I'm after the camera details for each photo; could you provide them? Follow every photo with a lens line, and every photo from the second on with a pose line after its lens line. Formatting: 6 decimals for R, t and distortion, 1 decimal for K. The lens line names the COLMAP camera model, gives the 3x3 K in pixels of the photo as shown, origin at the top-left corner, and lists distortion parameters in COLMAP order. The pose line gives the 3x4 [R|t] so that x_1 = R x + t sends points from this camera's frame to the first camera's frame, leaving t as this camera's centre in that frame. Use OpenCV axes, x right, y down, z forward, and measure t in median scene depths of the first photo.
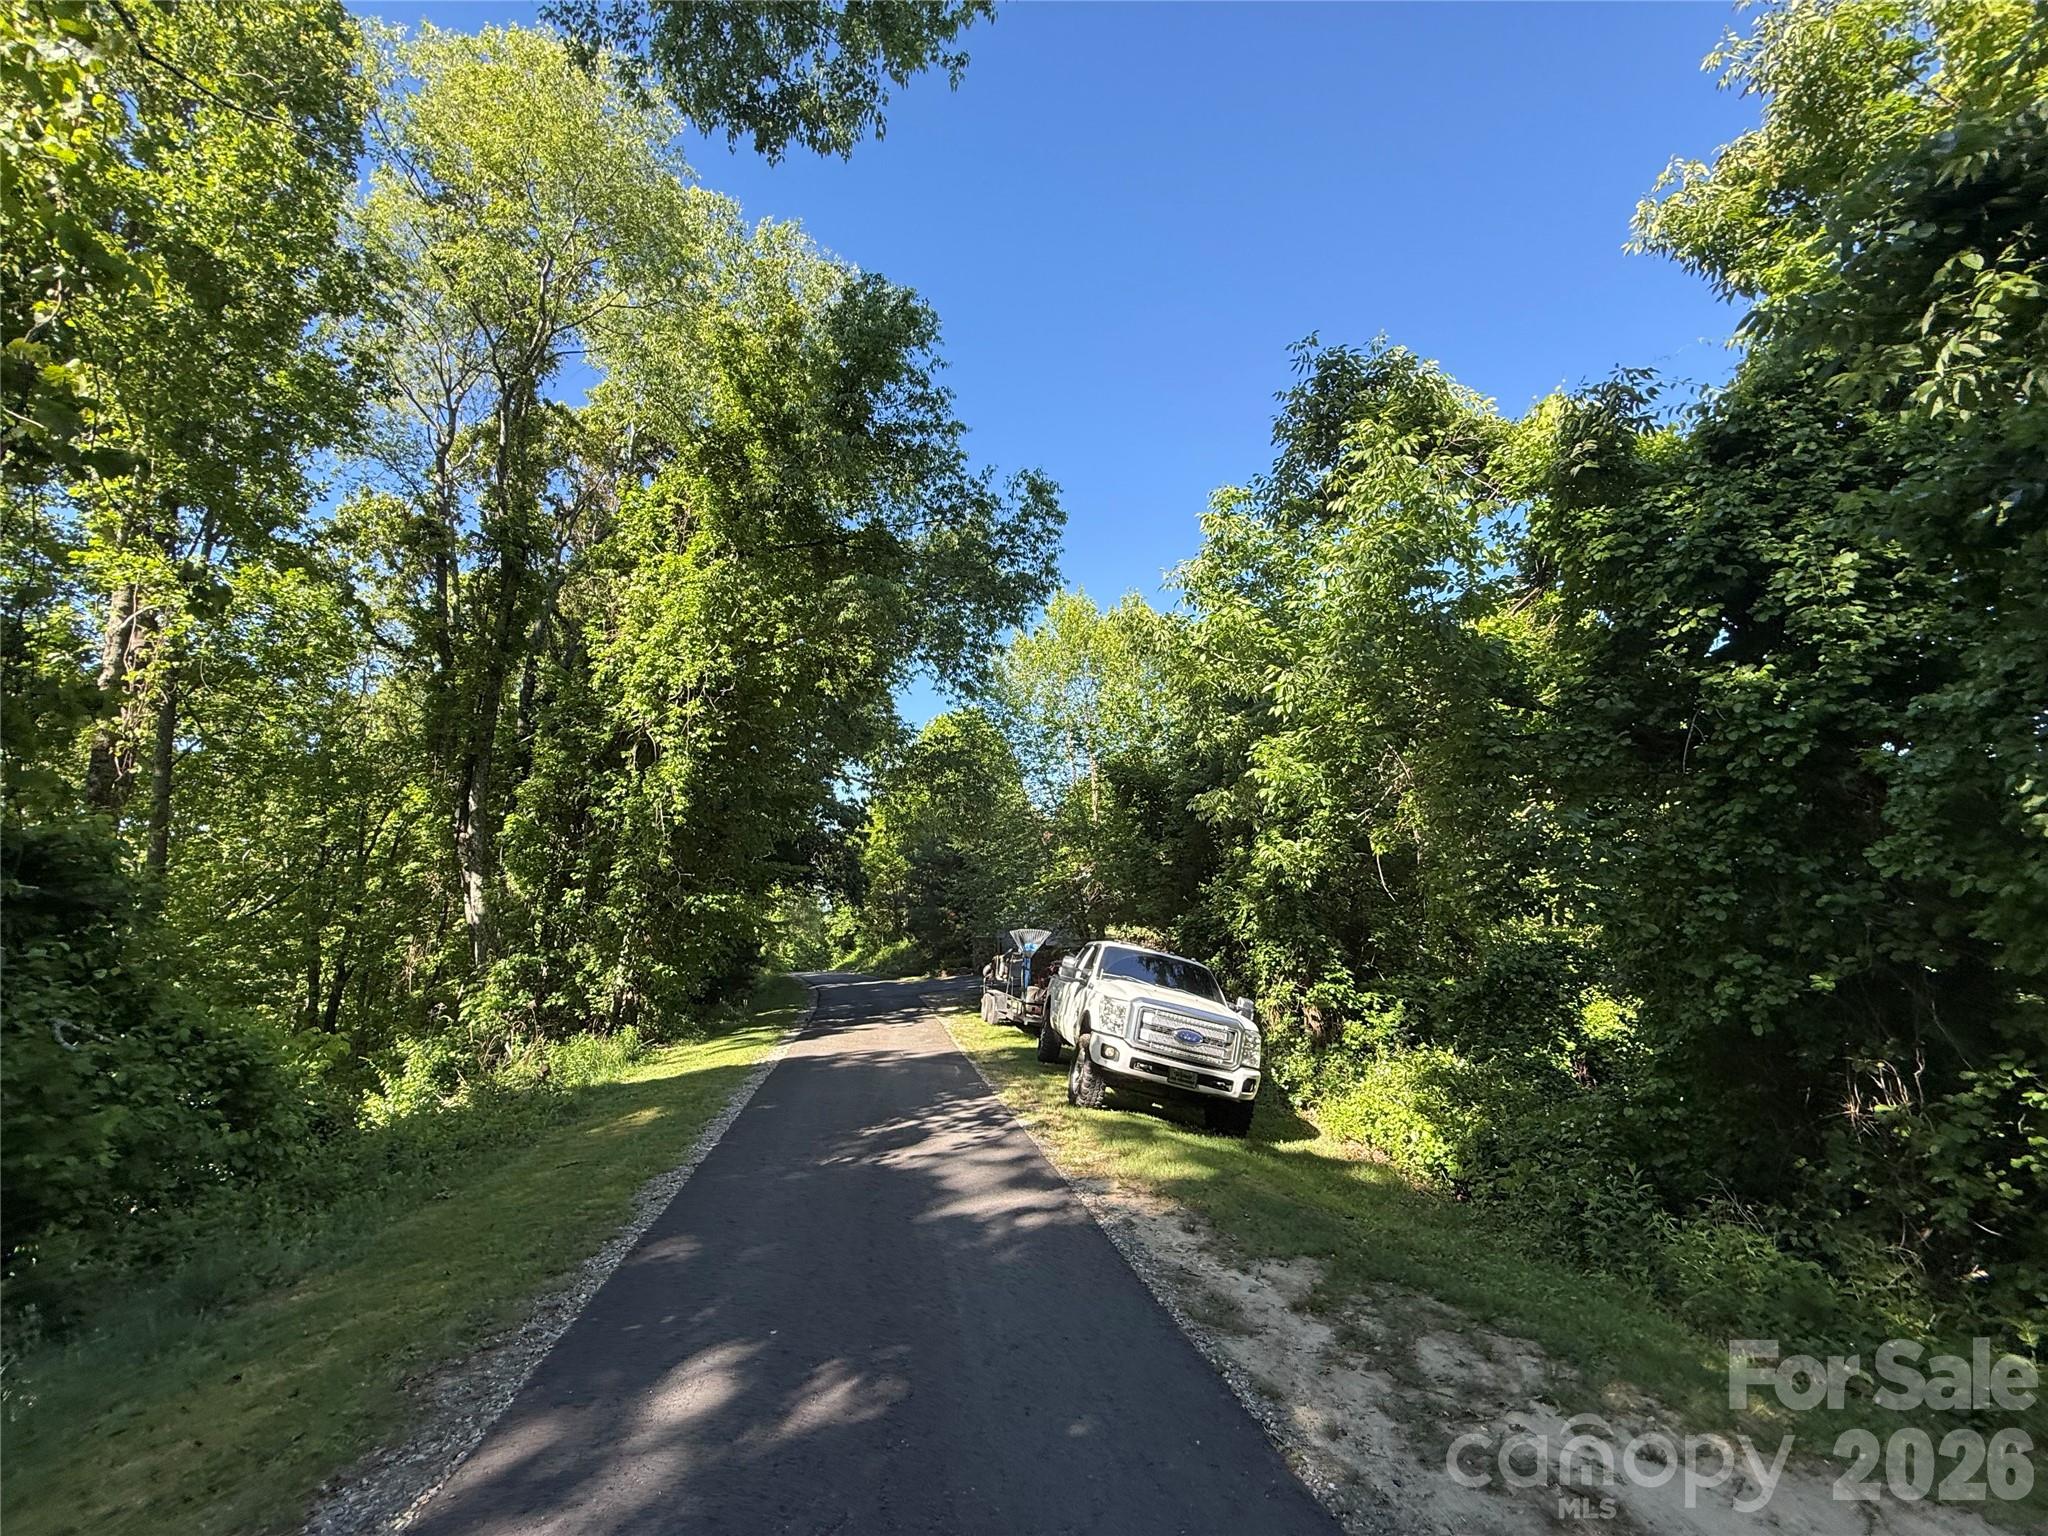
lens RADIAL K [[816.2, 0, 1023.5], [0, 816.2, 768.4], [0, 0, 1]] dist [0.000456, 0.000032]
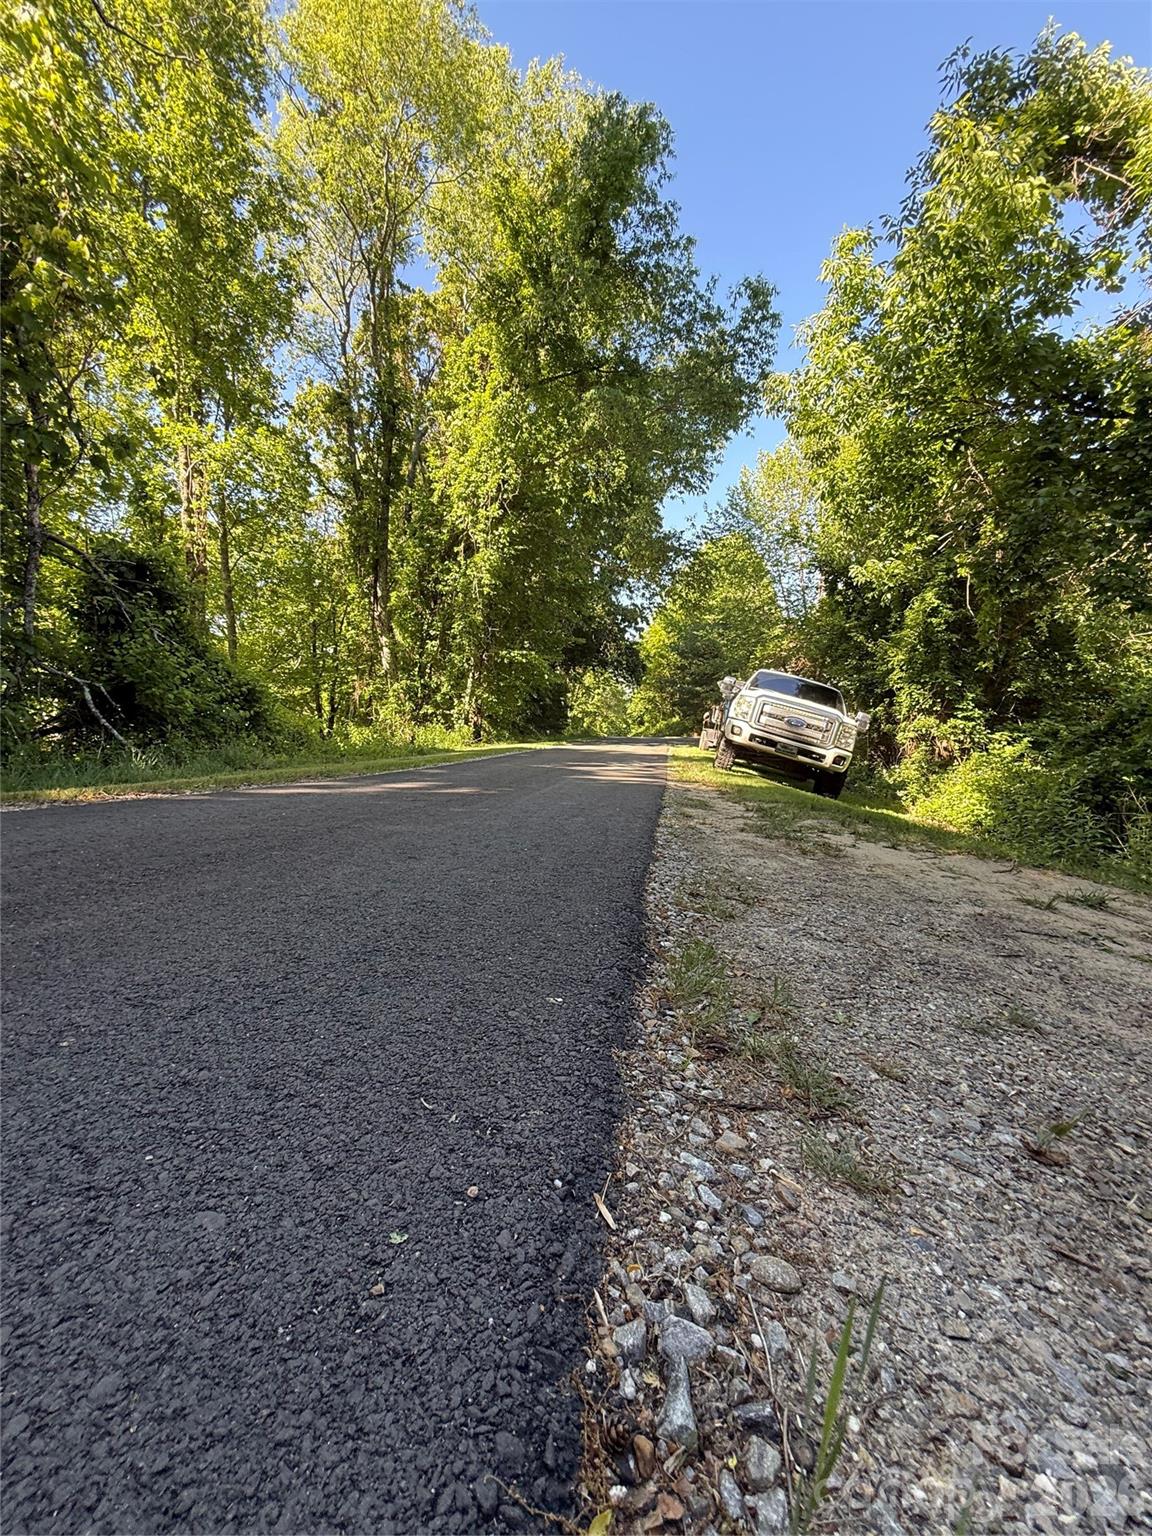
lens RADIAL K [[612.2, 0, 576.4], [0, 612.2, 767.6], [0, 0, 1]] dist [0.000456, 0.000032]
pose [[0.946795, 0.084231, -0.310618, 0.096719], [0.003096, 0.962715, 0.270499, 0.065050], [0.321822, -0.257069, 0.911233, -0.044988]]
